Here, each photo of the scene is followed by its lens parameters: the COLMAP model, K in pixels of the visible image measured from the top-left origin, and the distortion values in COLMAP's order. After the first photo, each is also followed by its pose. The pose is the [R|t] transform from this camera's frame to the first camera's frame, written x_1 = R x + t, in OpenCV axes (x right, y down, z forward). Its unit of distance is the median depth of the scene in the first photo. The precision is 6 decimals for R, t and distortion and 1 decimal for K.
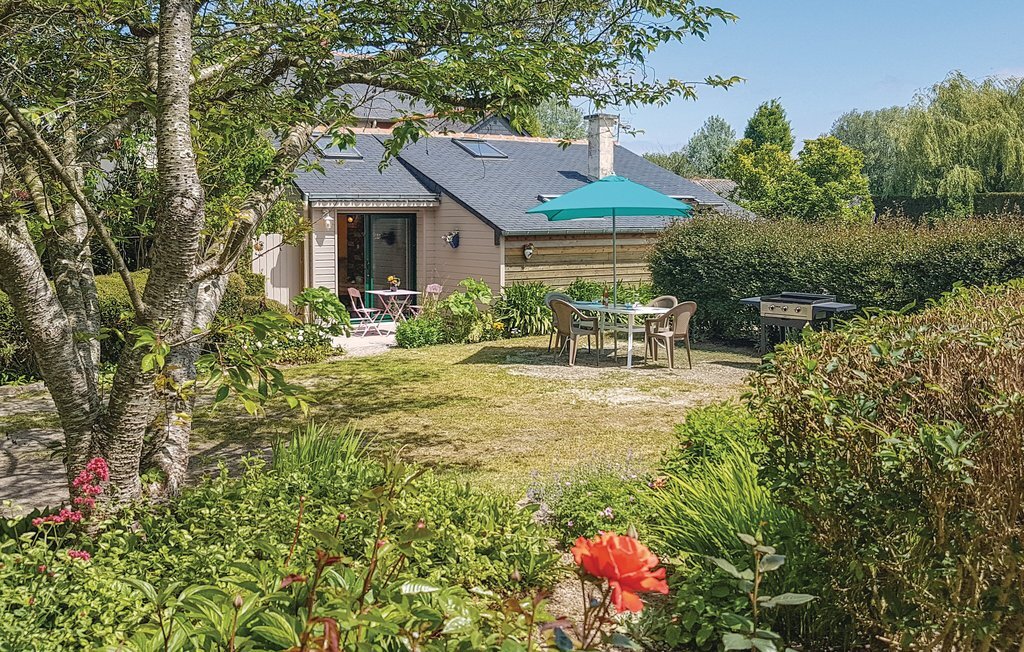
lens RADIAL K [[1168.1, 0, 510.0], [0, 1168.1, 279.6], [0, 0, 1]] dist [-0.059935, 0.011037]
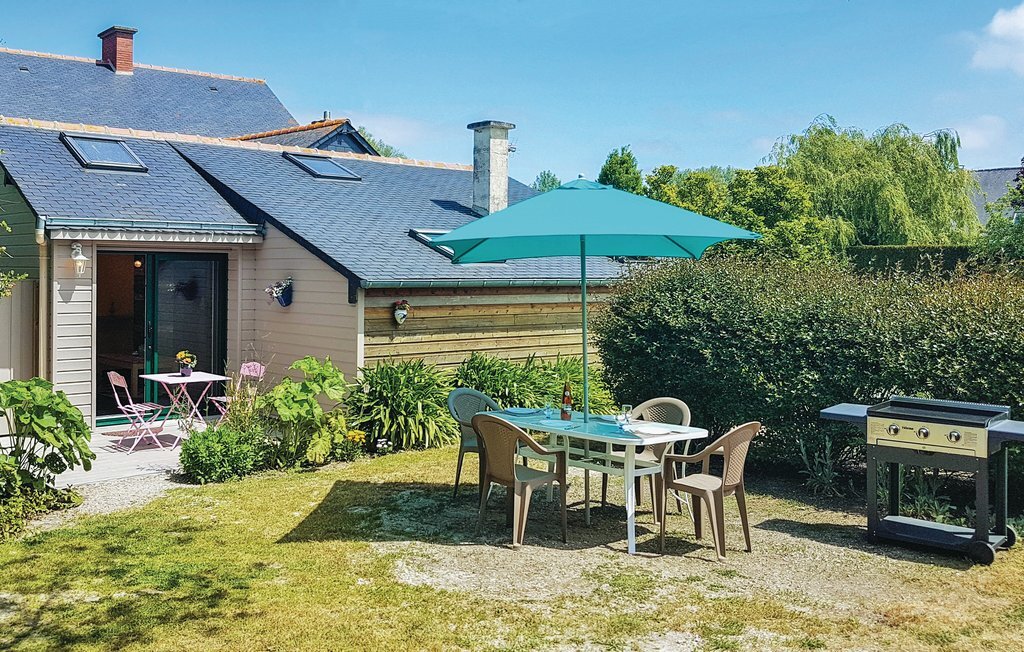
lens RADIAL K [[1168.1, 0, 510.0], [0, 1168.1, 279.6], [0, 0, 1]] dist [-0.059935, 0.011037]
pose [[0.989787, 0.009764, 0.142217, -0.016484], [-0.003442, 0.998998, -0.044627, -0.014013], [-0.142510, 0.043682, 0.988829, 0.352988]]
